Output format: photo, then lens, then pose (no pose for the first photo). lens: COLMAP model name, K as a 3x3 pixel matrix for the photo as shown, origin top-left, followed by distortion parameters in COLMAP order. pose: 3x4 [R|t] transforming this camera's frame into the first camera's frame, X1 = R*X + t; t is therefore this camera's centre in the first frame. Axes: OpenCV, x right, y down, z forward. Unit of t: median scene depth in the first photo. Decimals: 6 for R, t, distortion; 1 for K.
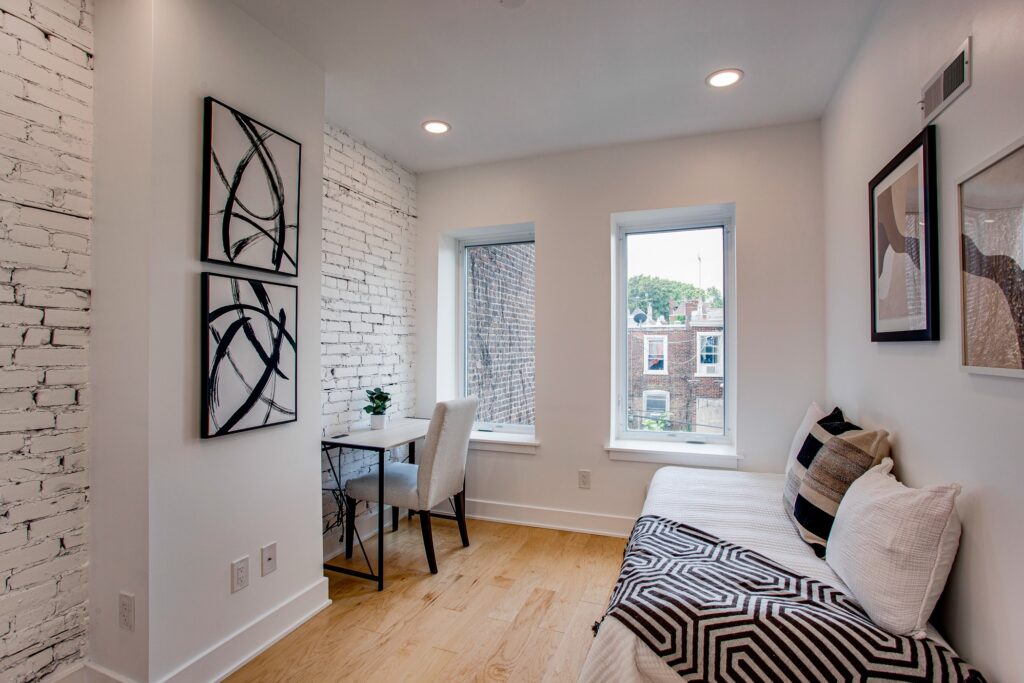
lens RADIAL K [[492.7, 0, 497.8], [0, 492.7, 337.4], [0, 0, 1]] dist [-0.026392, 0.000297]
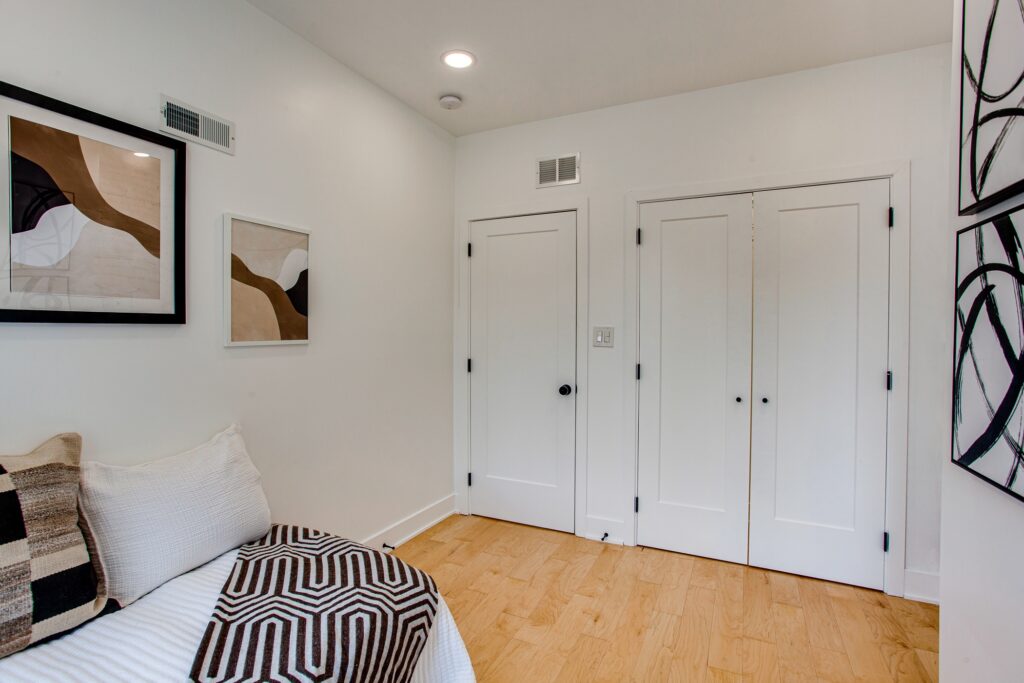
lens RADIAL K [[492.7, 0, 497.8], [0, 492.7, 337.4], [0, 0, 1]] dist [-0.026392, 0.000297]
pose [[-0.996765, -0.008260, 0.079946, 0.020492], [-0.008188, 0.999966, 0.001237, 0.024454], [-0.079953, 0.000578, -0.996798, 1.620257]]
